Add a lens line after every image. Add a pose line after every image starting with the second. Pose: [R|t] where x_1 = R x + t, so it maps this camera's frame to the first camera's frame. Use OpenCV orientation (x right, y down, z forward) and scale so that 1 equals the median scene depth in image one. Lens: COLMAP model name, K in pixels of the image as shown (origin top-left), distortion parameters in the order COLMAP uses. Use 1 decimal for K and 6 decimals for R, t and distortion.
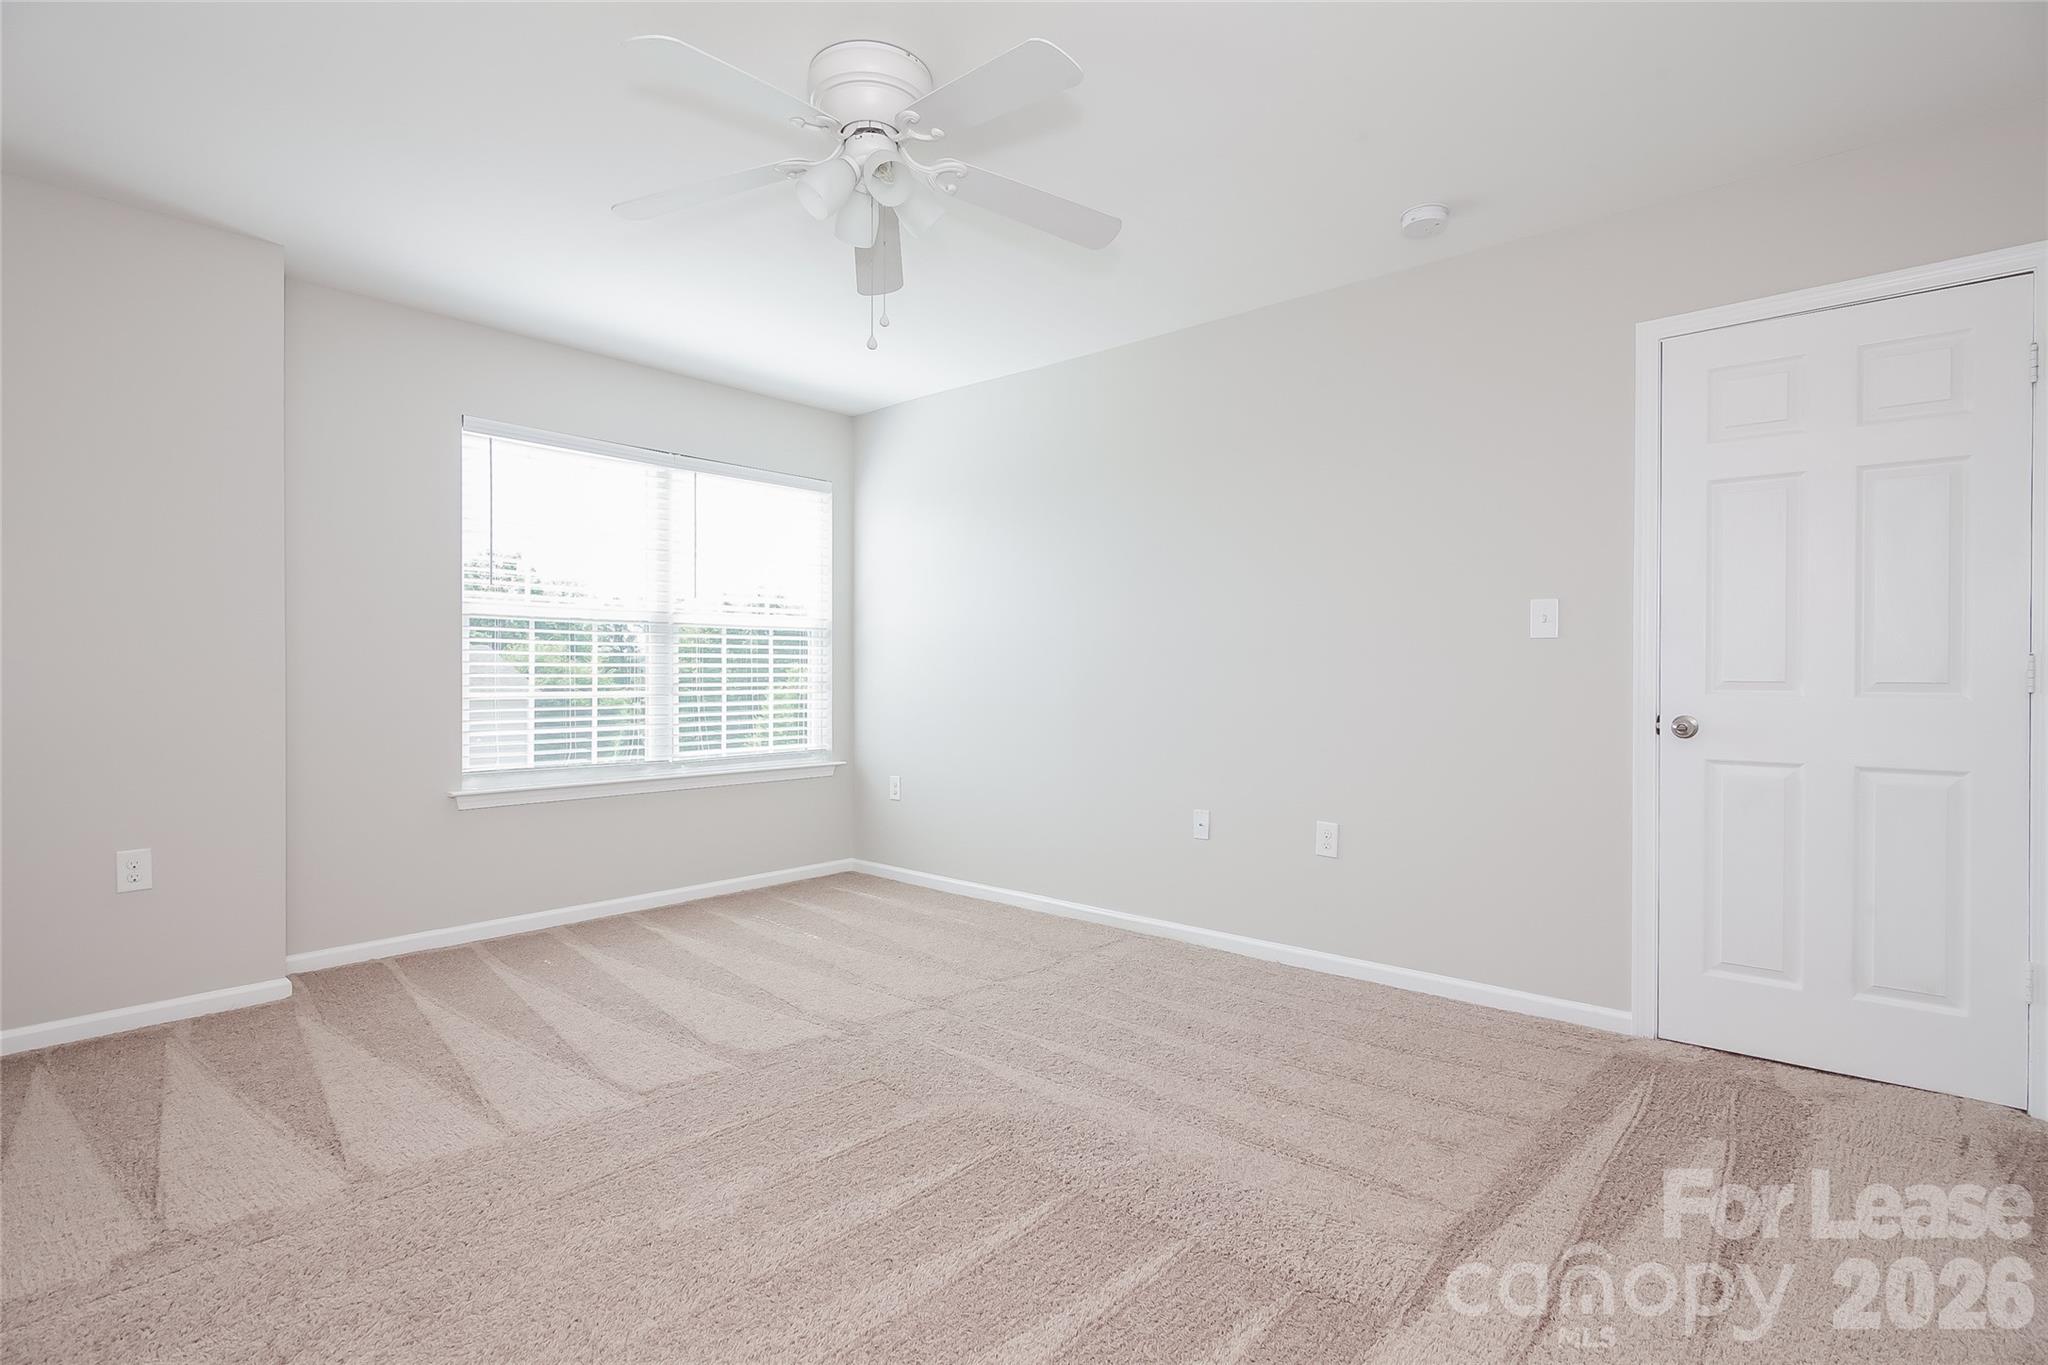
lens RADIAL K [[991.9, 0, 1031.6], [0, 991.9, 688.3], [0, 0, 1]] dist [-0.003411, -0.001609]
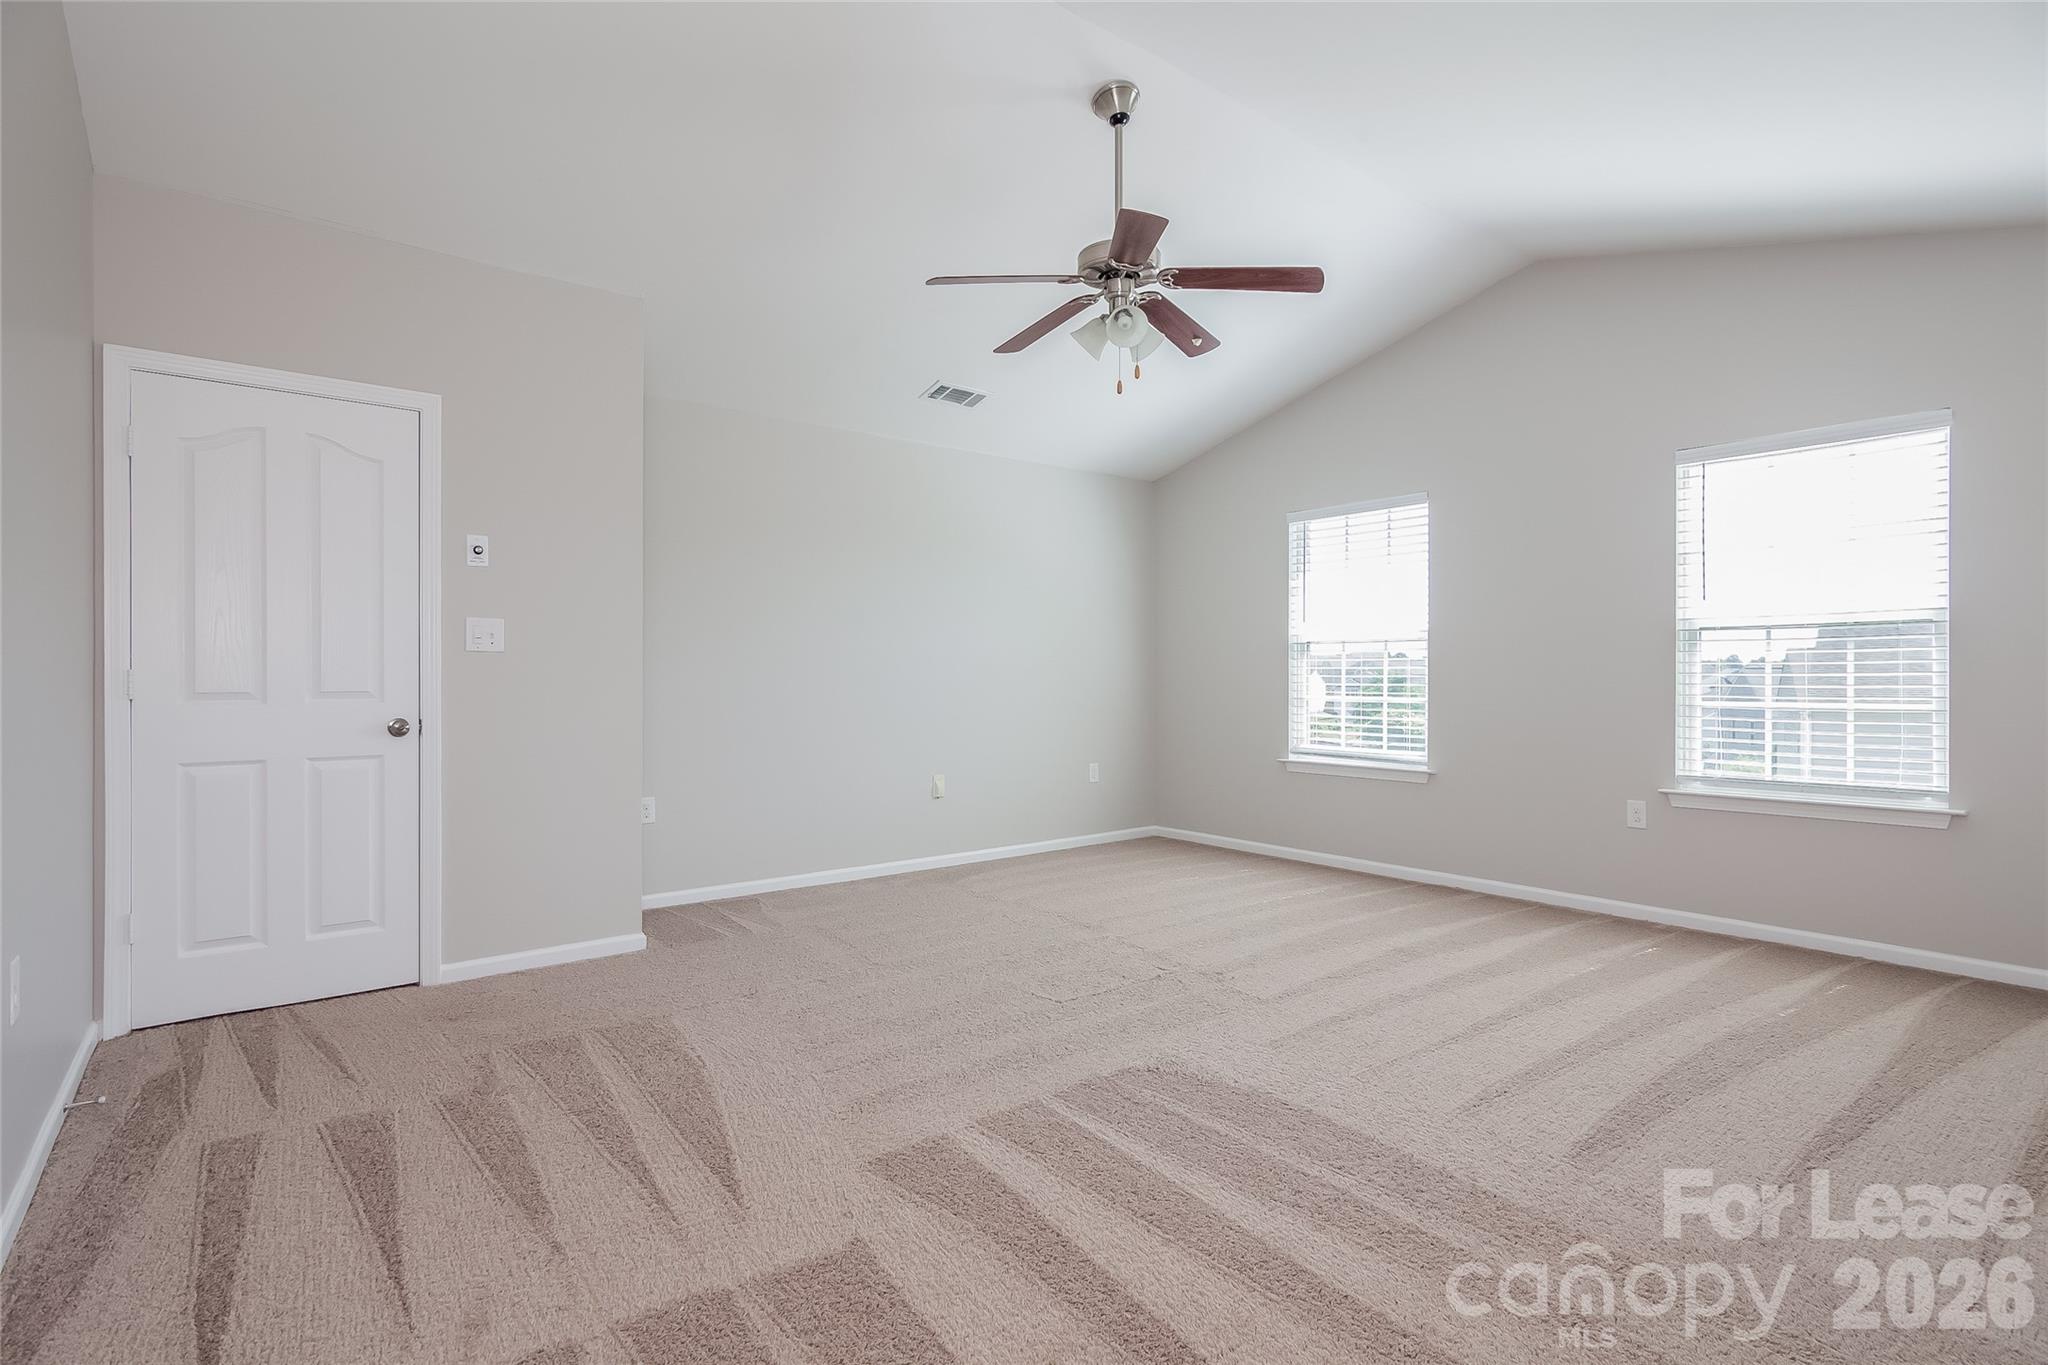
lens RADIAL K [[991.9, 0, 1031.6], [0, 991.9, 688.3], [0, 0, 1]] dist [-0.003411, -0.001609]
pose [[-0.182585, 0.007977, -0.983158, 0.623201], [-0.006892, 0.999932, 0.009393, -0.015711], [0.983166, 0.008491, -0.182518, 0.475977]]
